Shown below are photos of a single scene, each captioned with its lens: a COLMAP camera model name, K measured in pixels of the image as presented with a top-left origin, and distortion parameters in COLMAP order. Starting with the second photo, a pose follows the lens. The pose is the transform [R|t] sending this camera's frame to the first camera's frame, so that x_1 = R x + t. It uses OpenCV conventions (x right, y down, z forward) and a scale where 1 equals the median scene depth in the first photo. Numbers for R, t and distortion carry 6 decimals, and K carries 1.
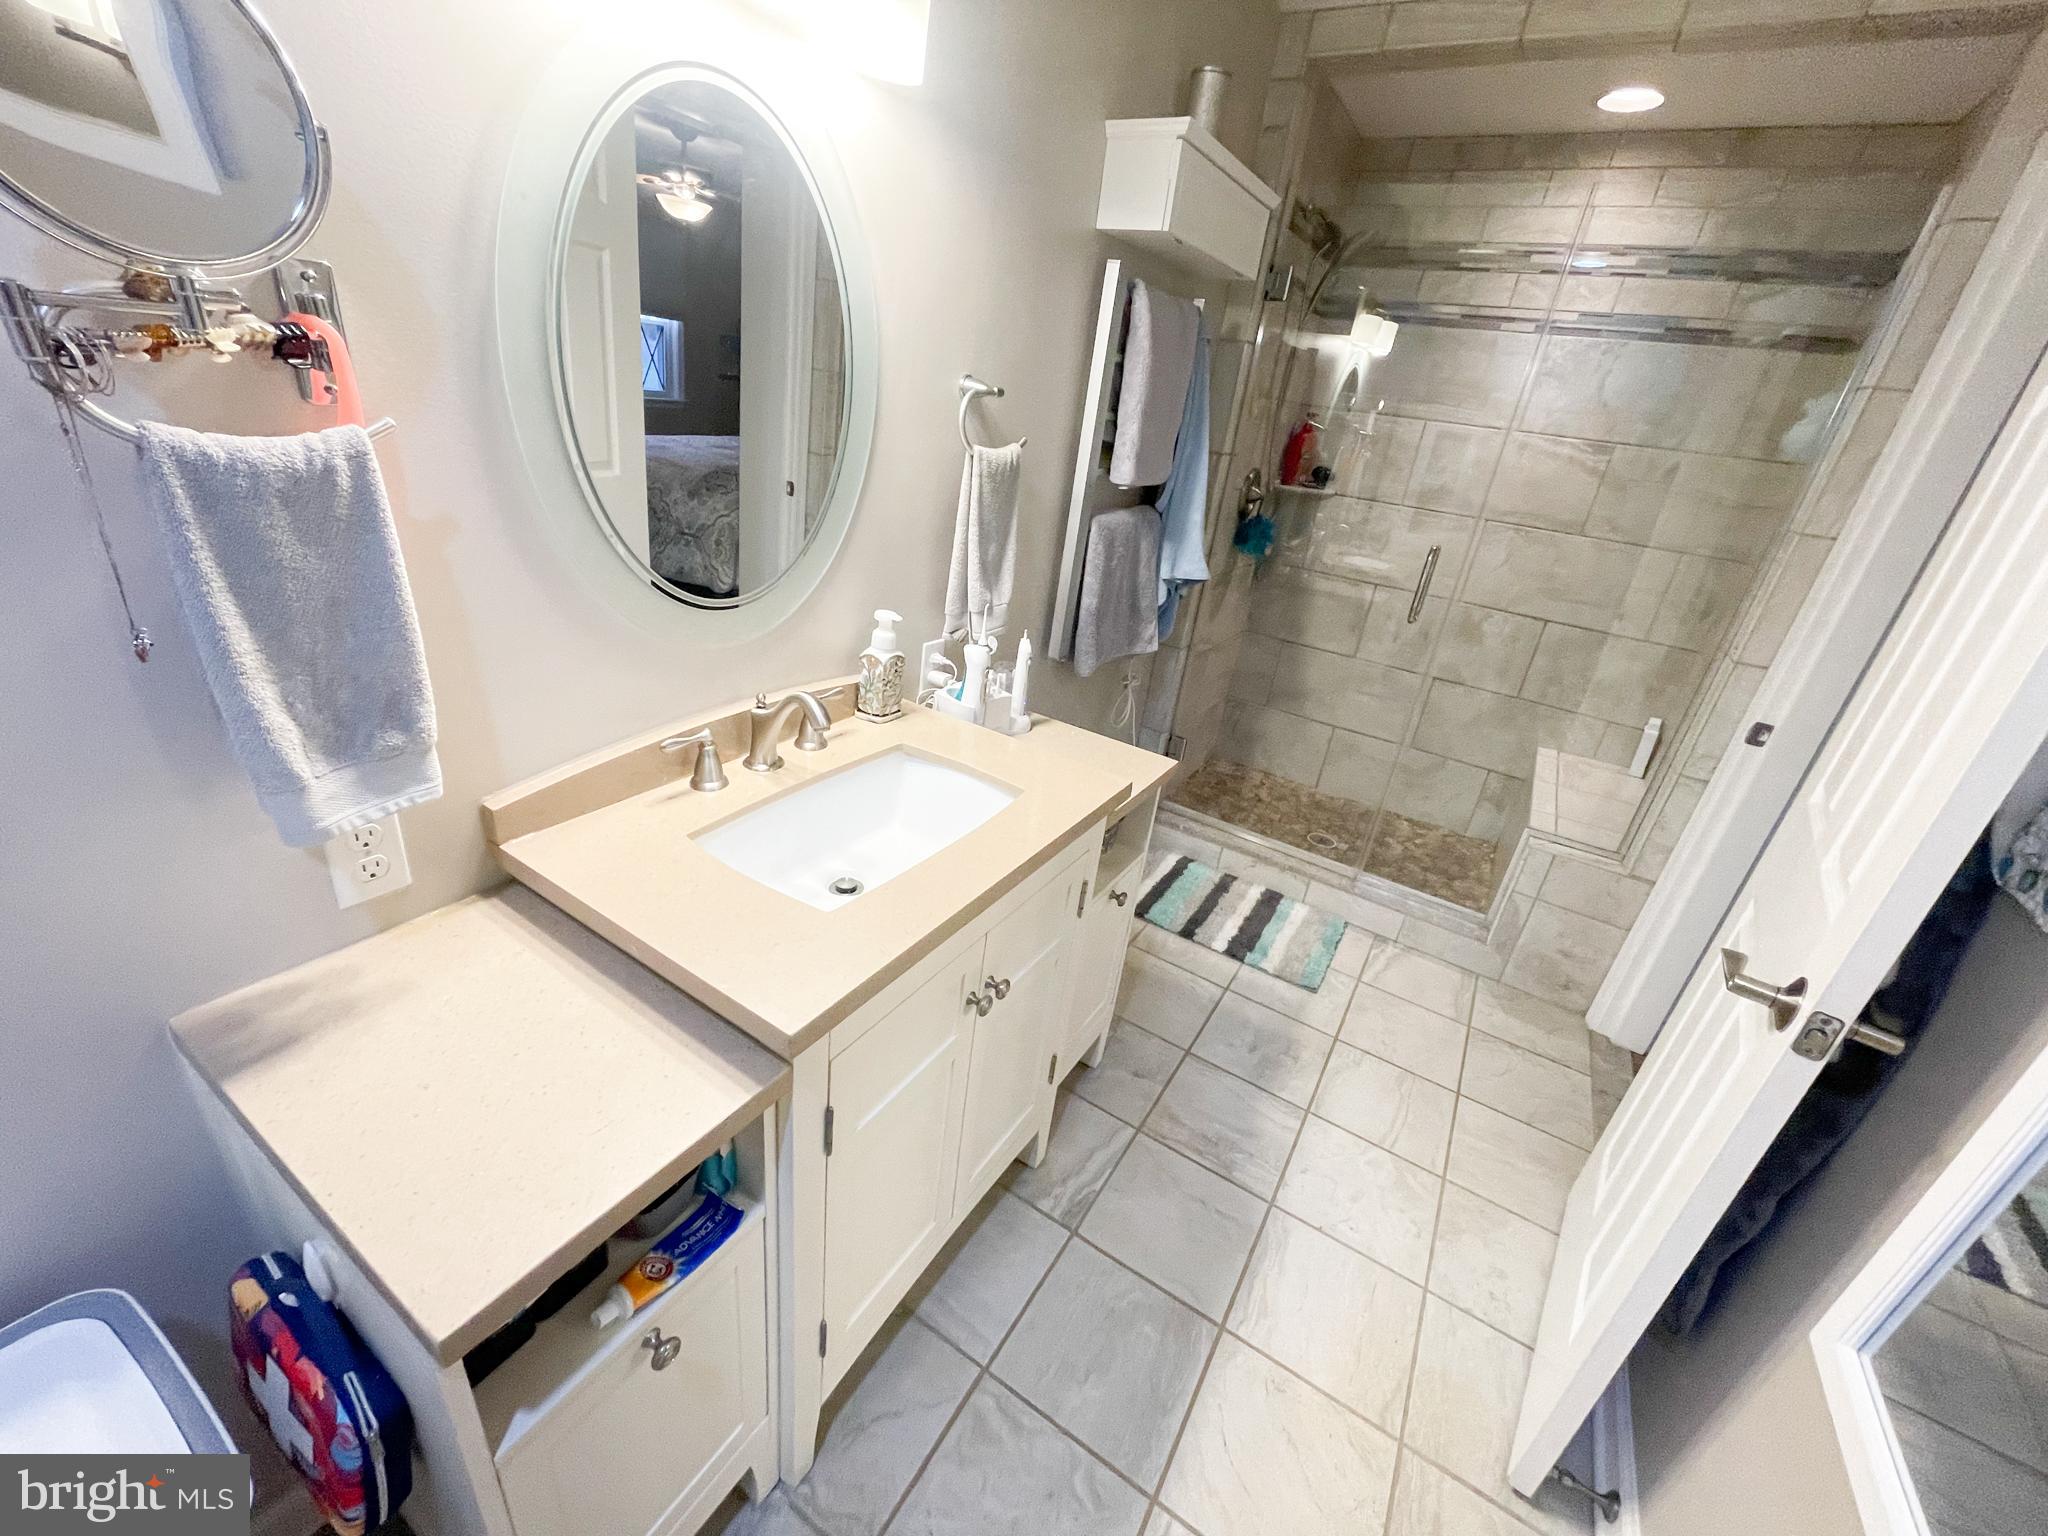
lens RADIAL K [[822.2, 0, 1018.5], [0, 822.2, 767.4], [0, 0, 1]] dist [0.000044, 0.000412]
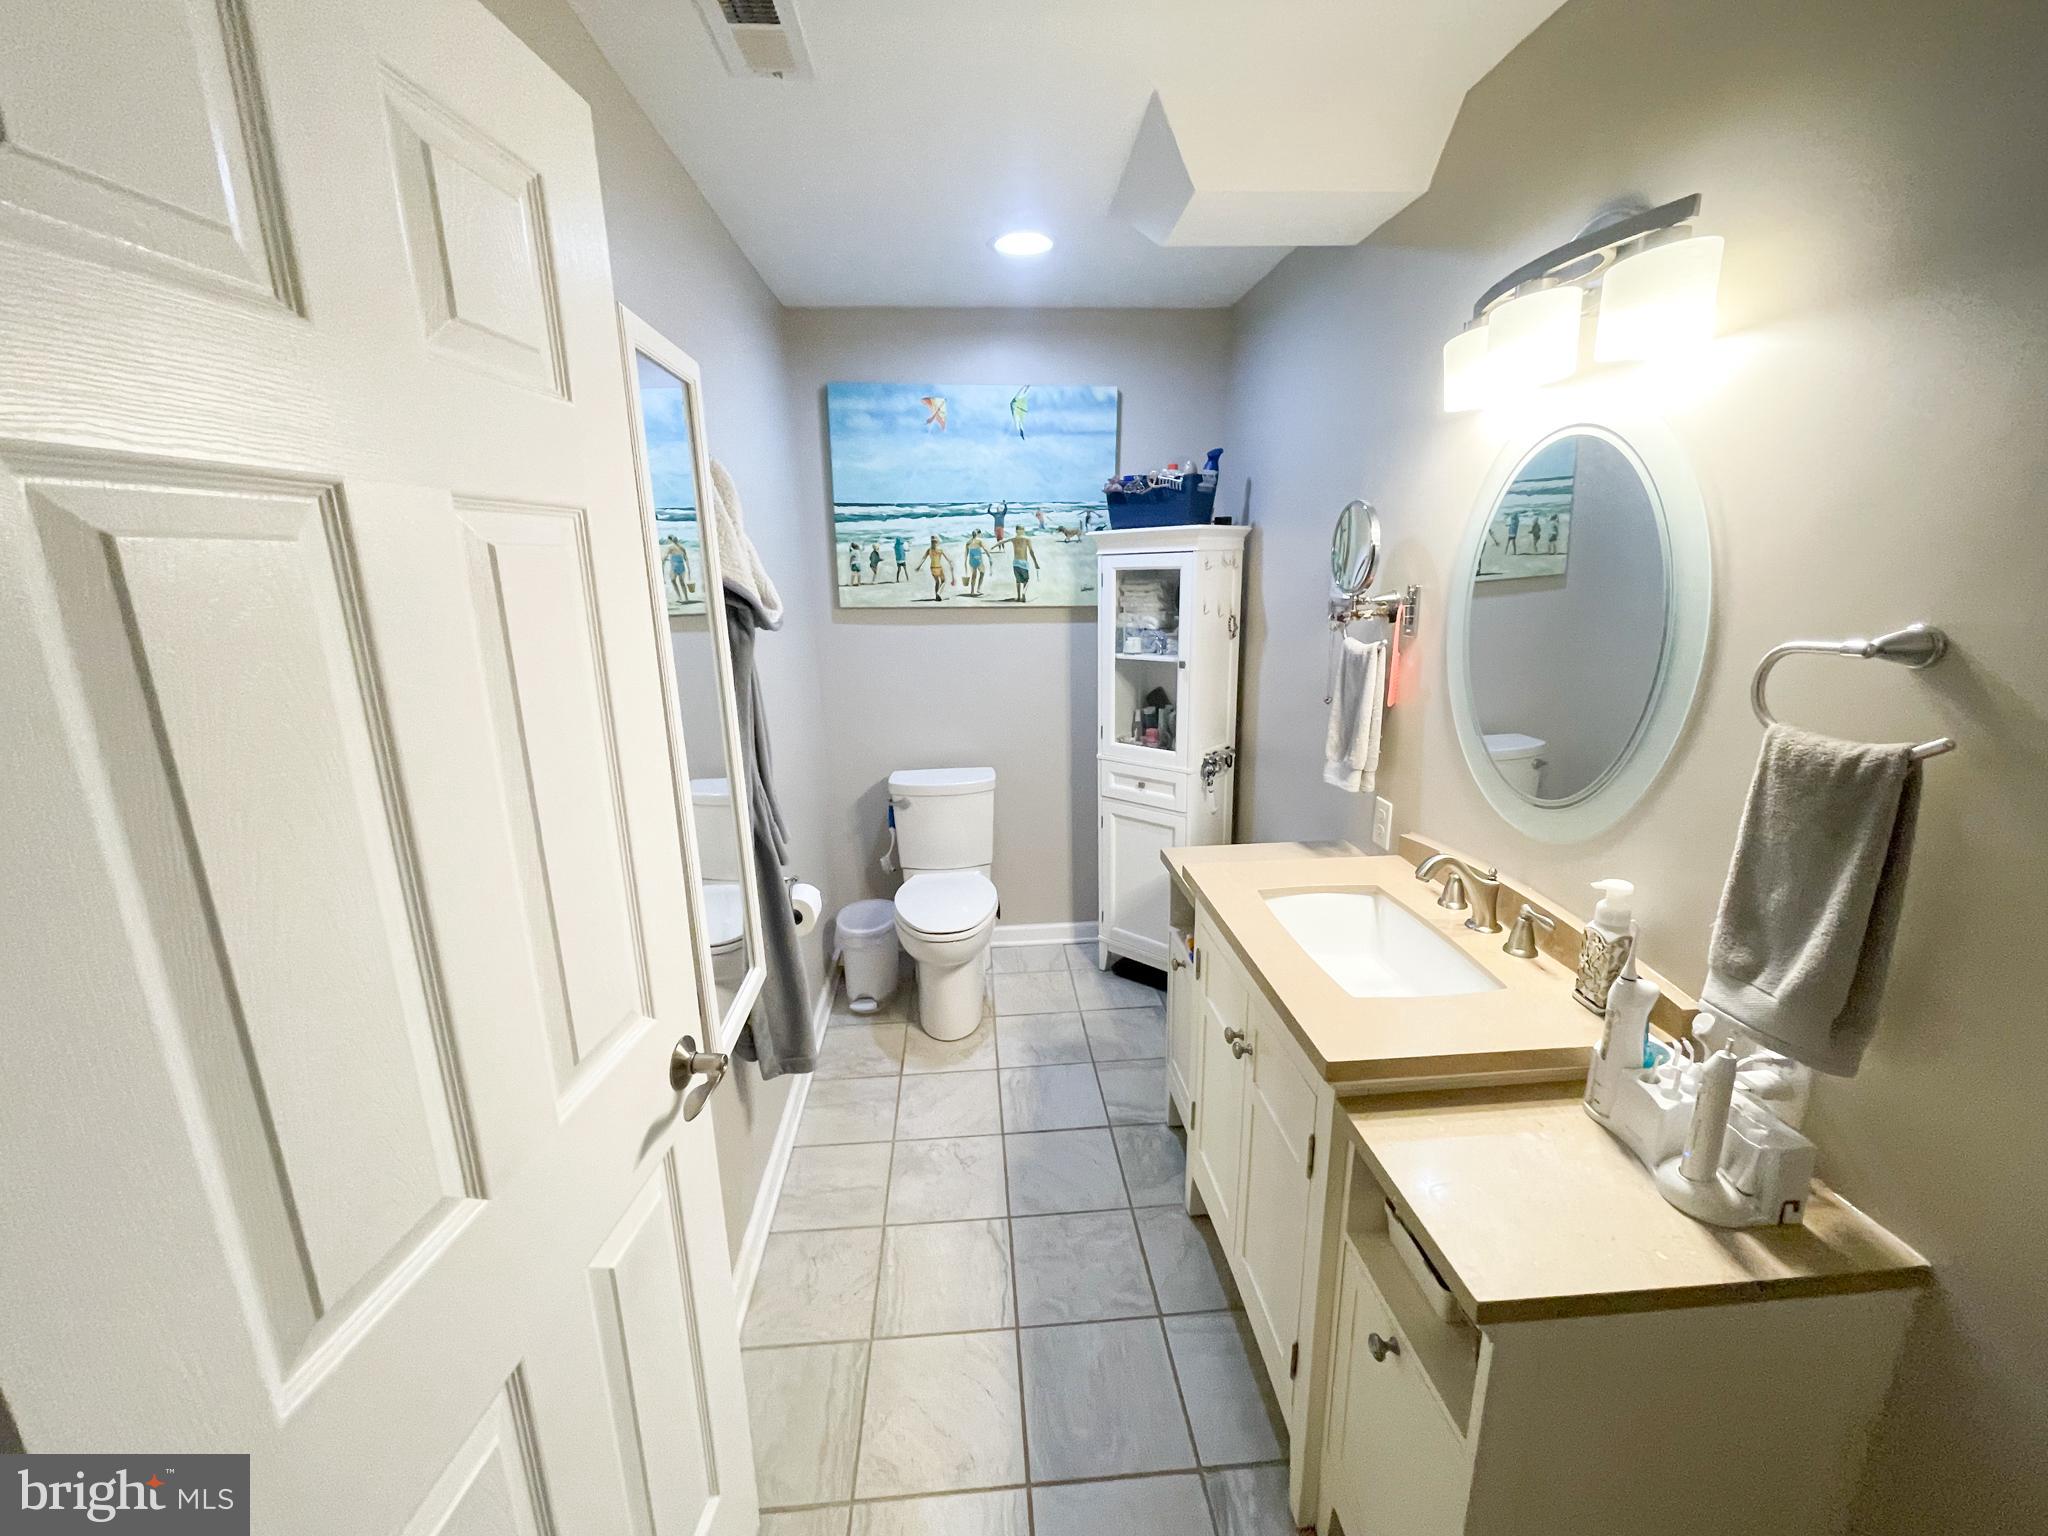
lens RADIAL K [[822.2, 0, 1018.5], [0, 822.2, 767.4], [0, 0, 1]] dist [0.000044, 0.000412]
pose [[-0.807413, 0.043055, -0.588413, 0.819166], [-0.312251, 0.815018, 0.488103, -0.501953], [0.500583, 0.577834, -0.644612, 1.162779]]
